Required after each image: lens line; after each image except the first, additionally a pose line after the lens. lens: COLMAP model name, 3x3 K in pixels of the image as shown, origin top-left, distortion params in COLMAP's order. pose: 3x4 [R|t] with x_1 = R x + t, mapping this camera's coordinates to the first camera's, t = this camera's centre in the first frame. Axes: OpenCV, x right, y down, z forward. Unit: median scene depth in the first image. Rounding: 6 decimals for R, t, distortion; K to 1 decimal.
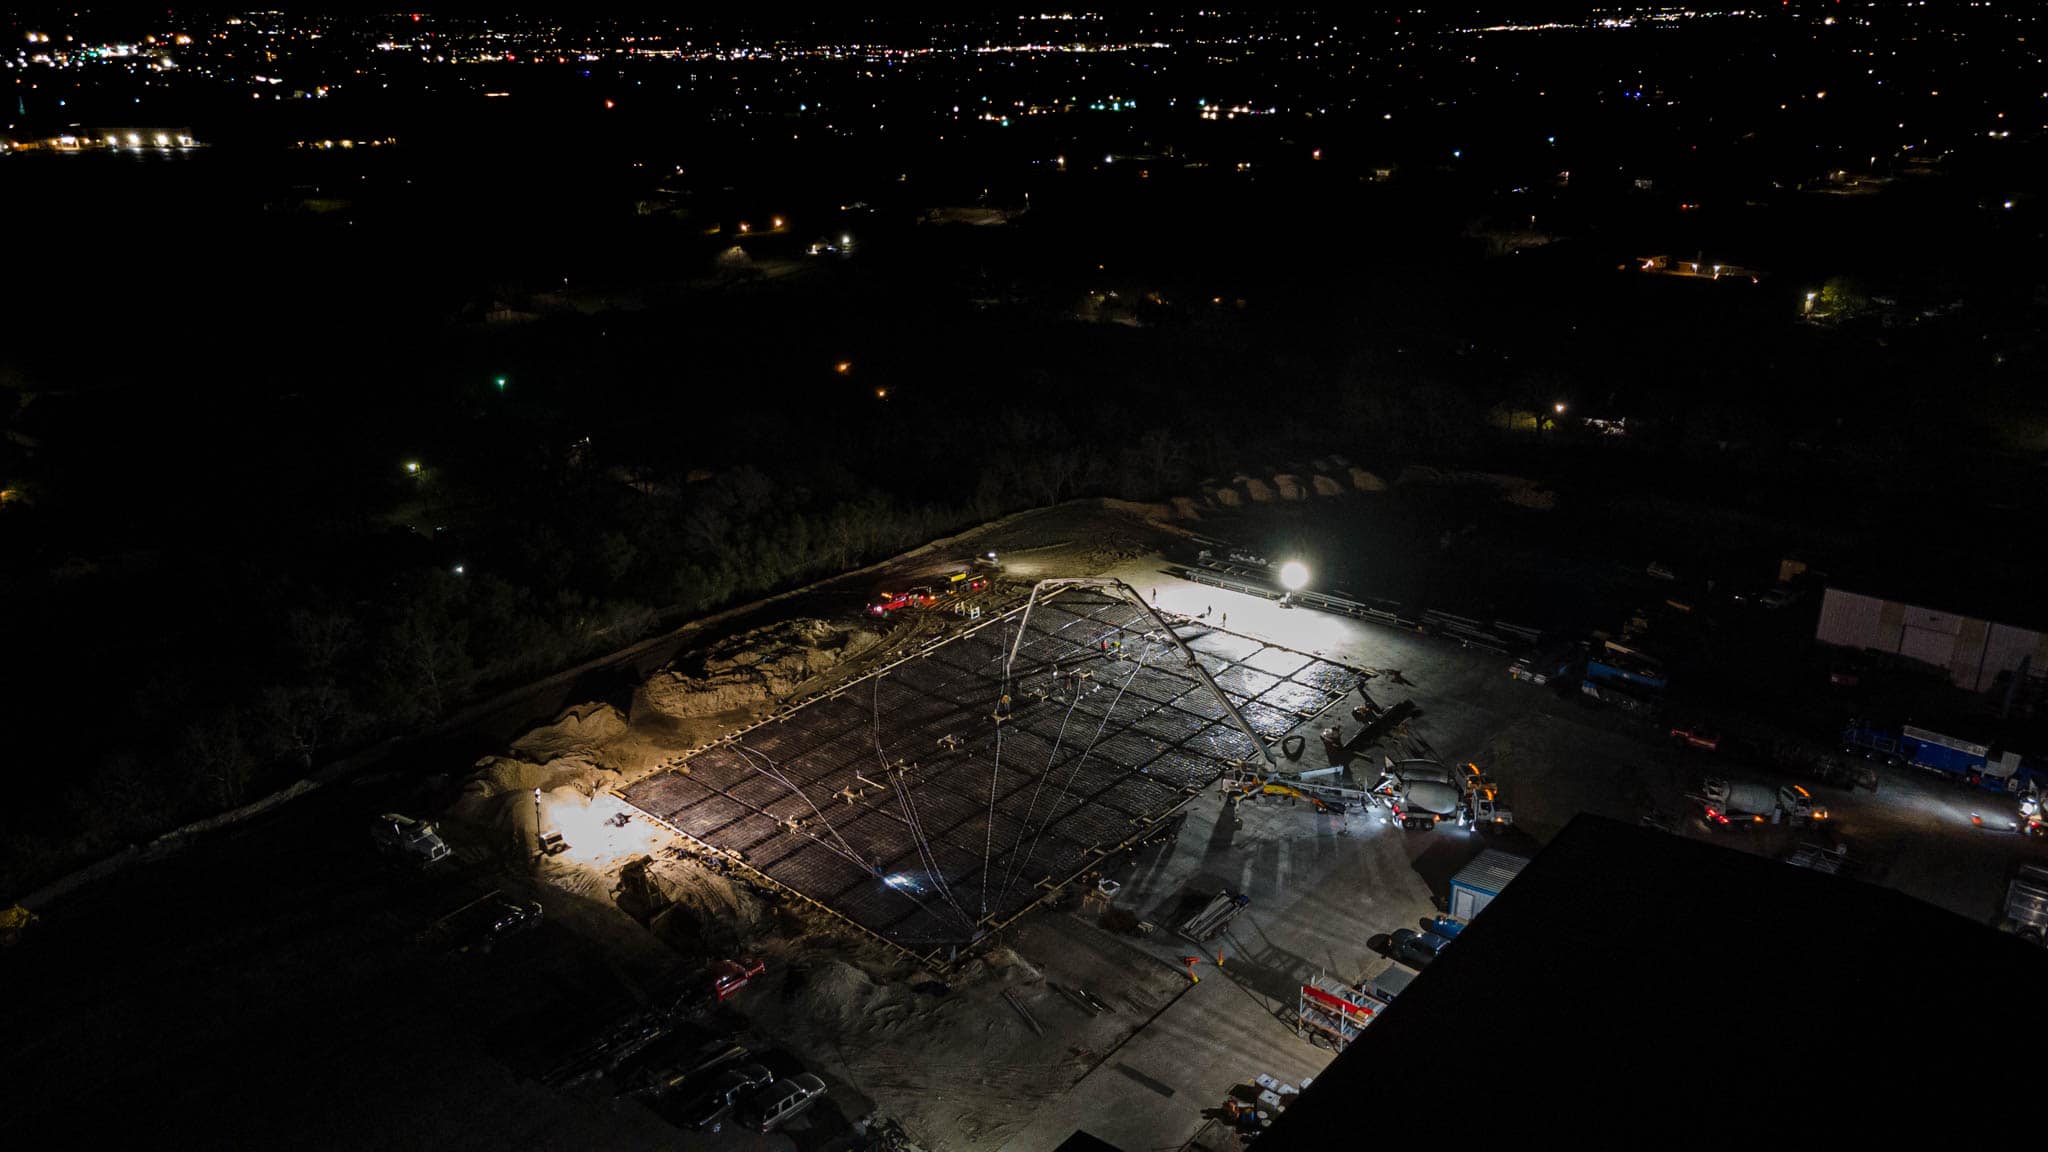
lens RADIAL K [[1522.8, 0, 1024.0], [0, 1522.8, 576.0], [0, 0, 1]] dist [-0.001406, 0.090106]
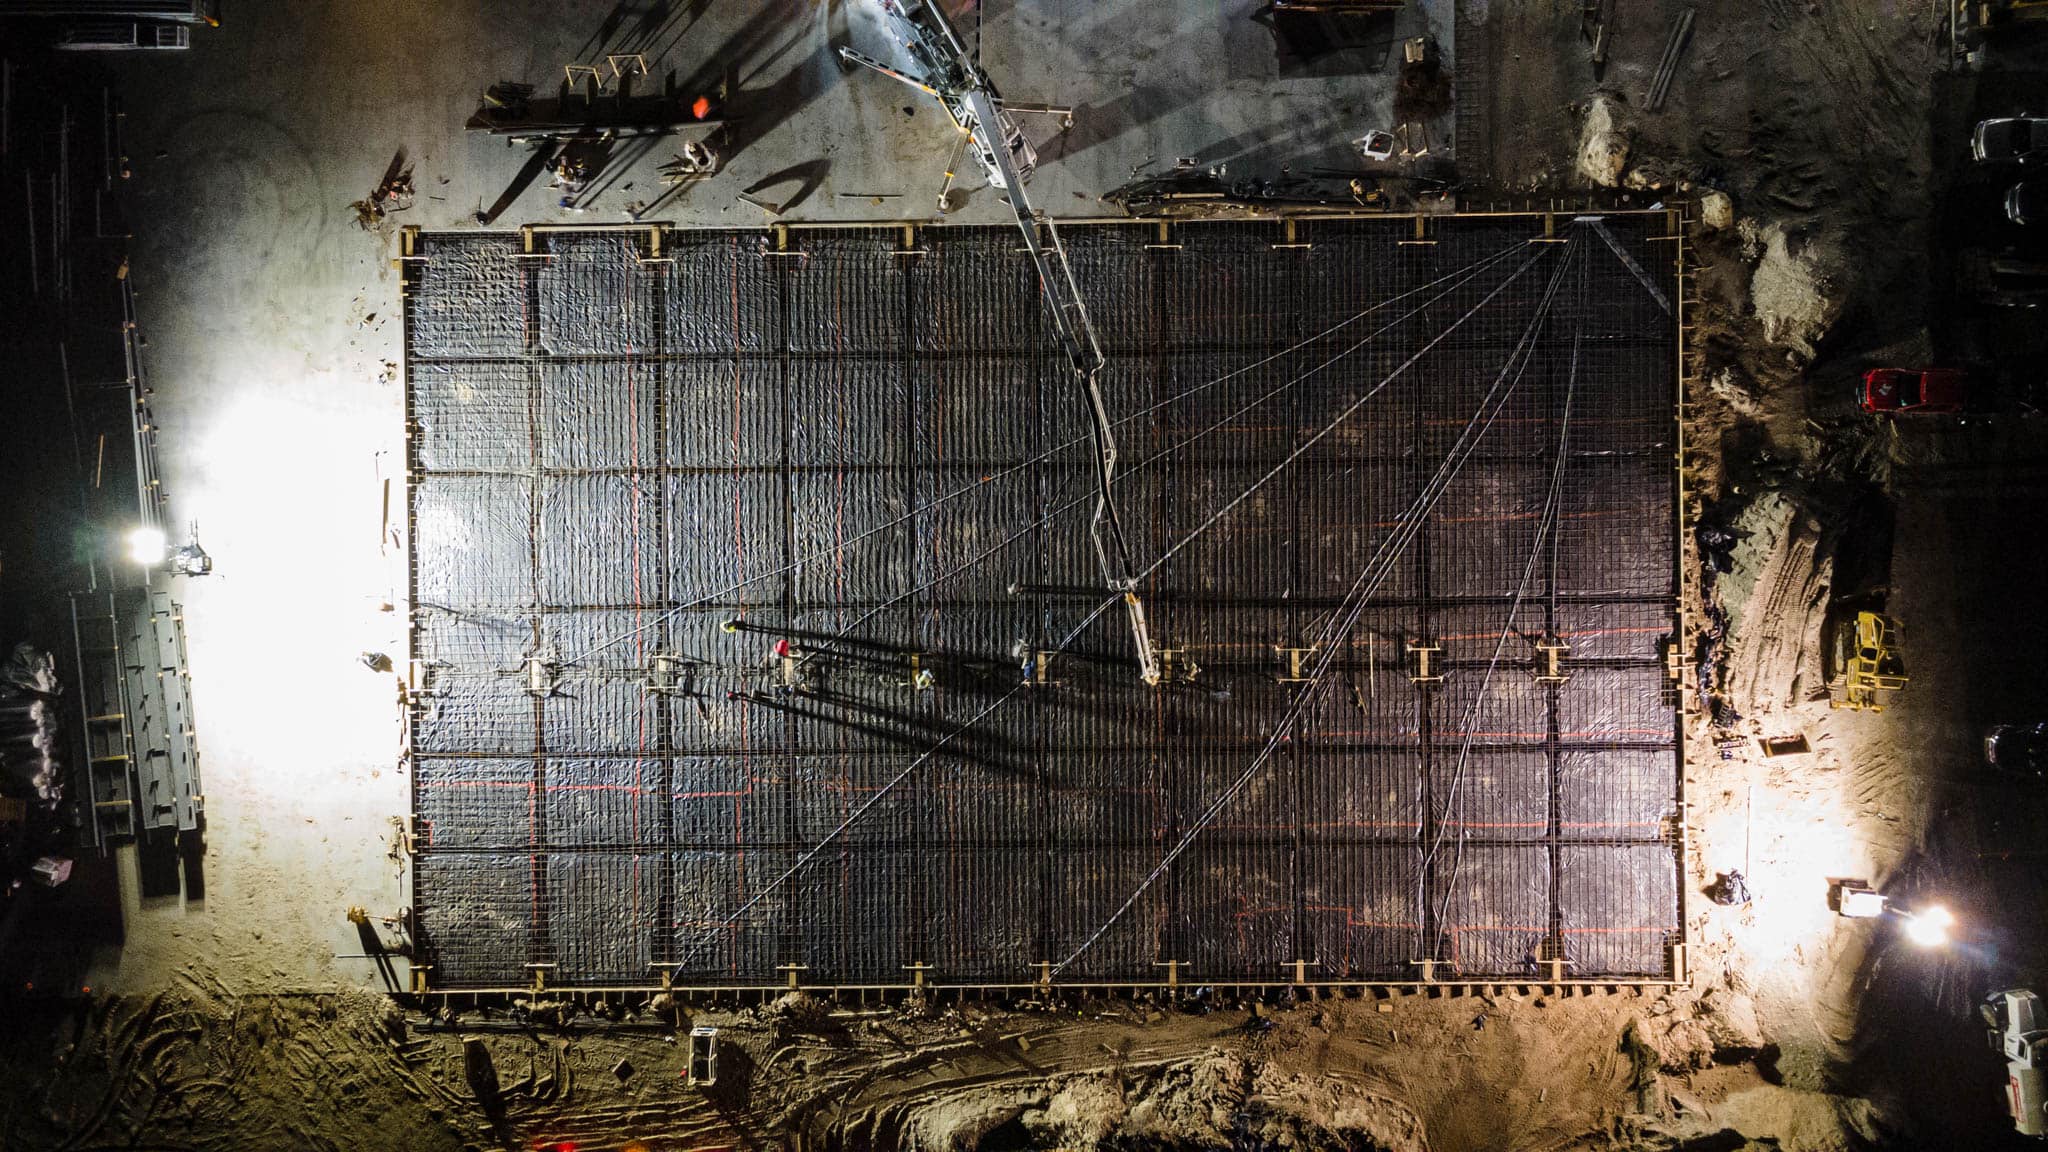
lens RADIAL K [[1522.8, 0, 1024.0], [0, 1522.8, 576.0], [0, 0, 1]] dist [-0.001406, 0.090106]
pose [[-0.650118, -0.759827, 0.003174, 0.010427], [0.275719, -0.232012, 0.932818, -0.457805], [-0.708044, 0.607317, 0.360333, 0.900198]]
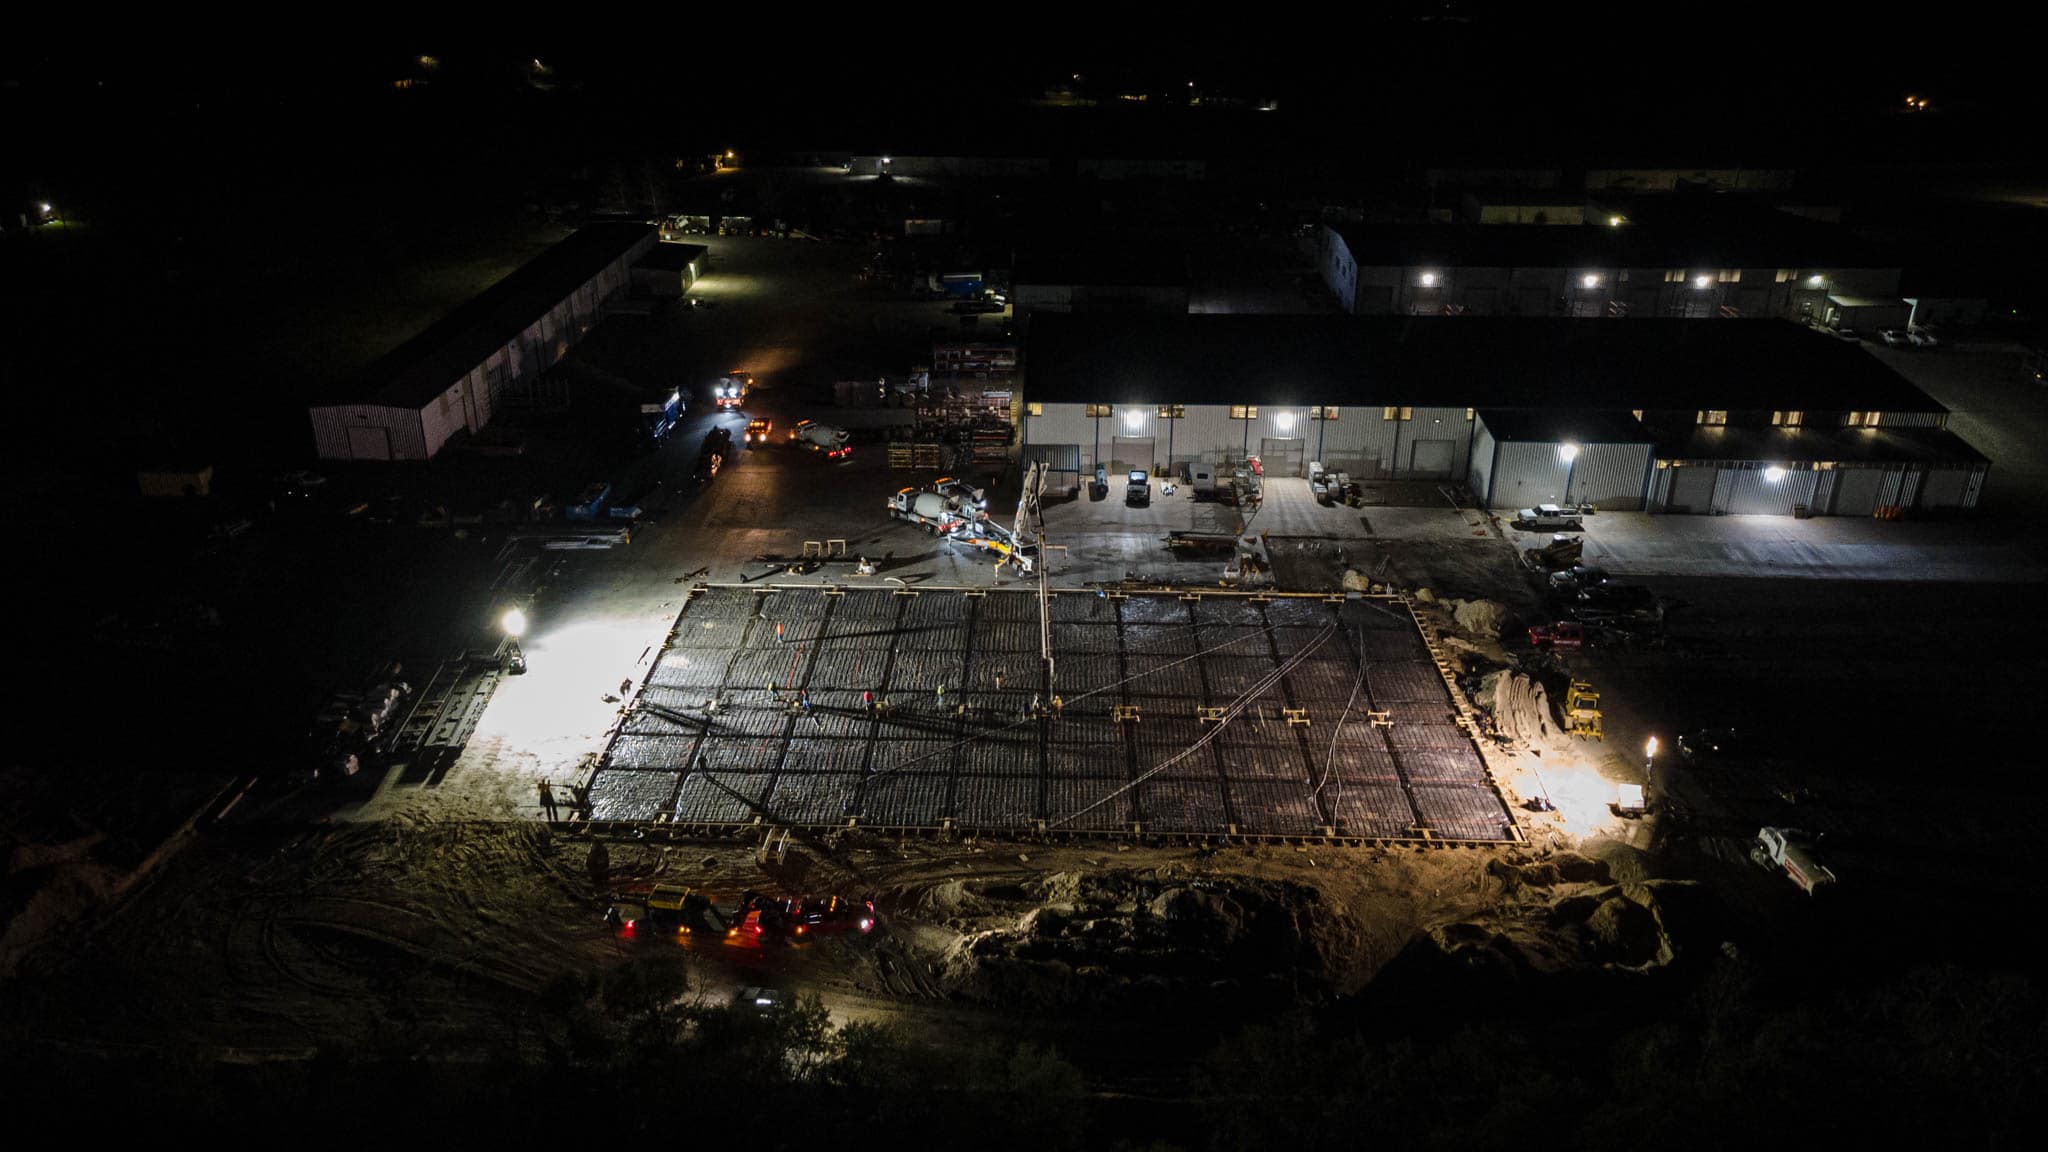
lens RADIAL K [[1522.8, 0, 1024.0], [0, 1522.8, 576.0], [0, 0, 1]] dist [-0.001406, 0.090106]
pose [[-0.623039, -0.310248, 0.718031, -0.651523], [0.269799, 0.776398, 0.569573, -0.491137], [-0.734187, 0.548591, -0.400022, 1.470791]]
